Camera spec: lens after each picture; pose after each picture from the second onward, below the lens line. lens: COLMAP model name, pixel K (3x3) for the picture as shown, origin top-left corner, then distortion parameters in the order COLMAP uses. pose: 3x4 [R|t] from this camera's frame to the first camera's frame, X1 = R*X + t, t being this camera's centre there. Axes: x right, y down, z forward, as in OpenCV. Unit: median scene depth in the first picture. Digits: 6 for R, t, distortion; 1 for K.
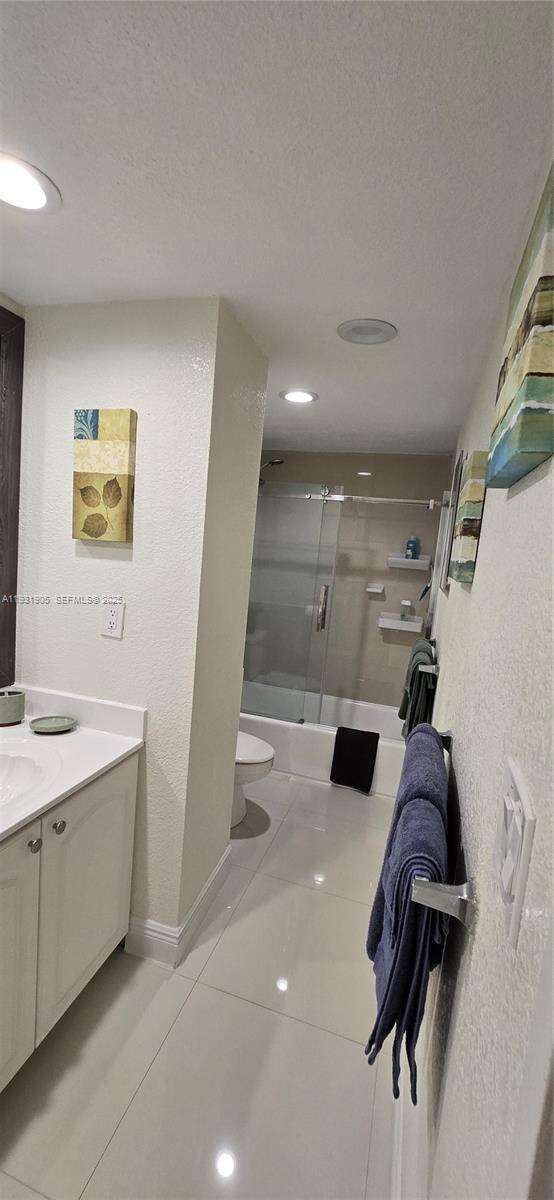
lens RADIAL K [[489.9, 0, 271.8], [0, 489.9, 611.0], [0, 0, 1]] dist [-0.002153, -0.000186]
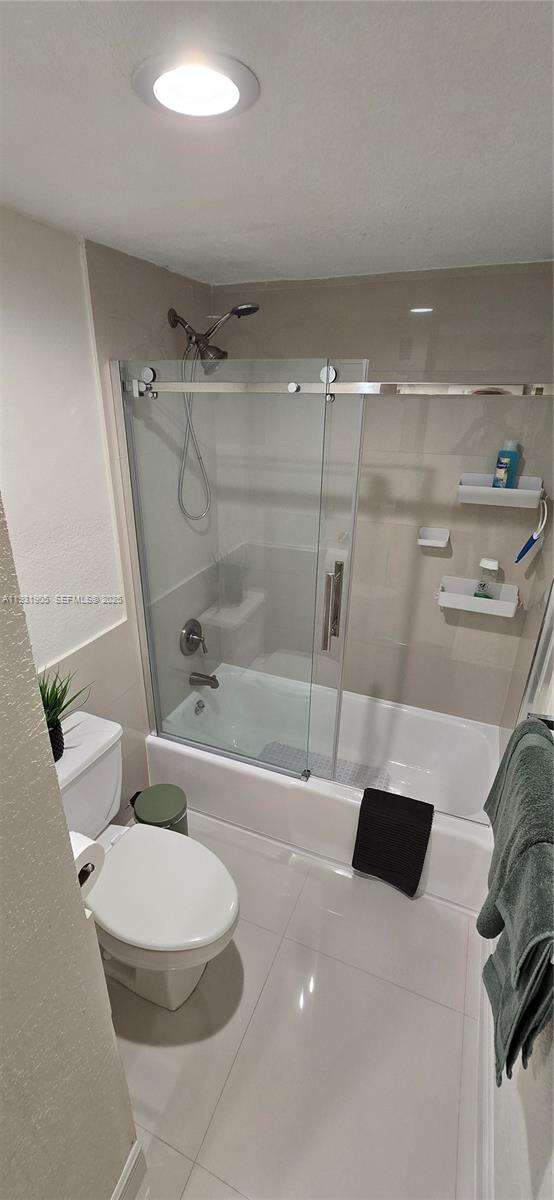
lens RADIAL K [[483.2, 0, 274.3], [0, 483.2, 599.1], [0, 0, 1]] dist [-0.000126, -0.000027]
pose [[0.993095, -0.031416, -0.113032, 0.089560], [0.059529, 0.965168, 0.254768, -0.136123], [0.101091, -0.259737, 0.960373, 0.430306]]
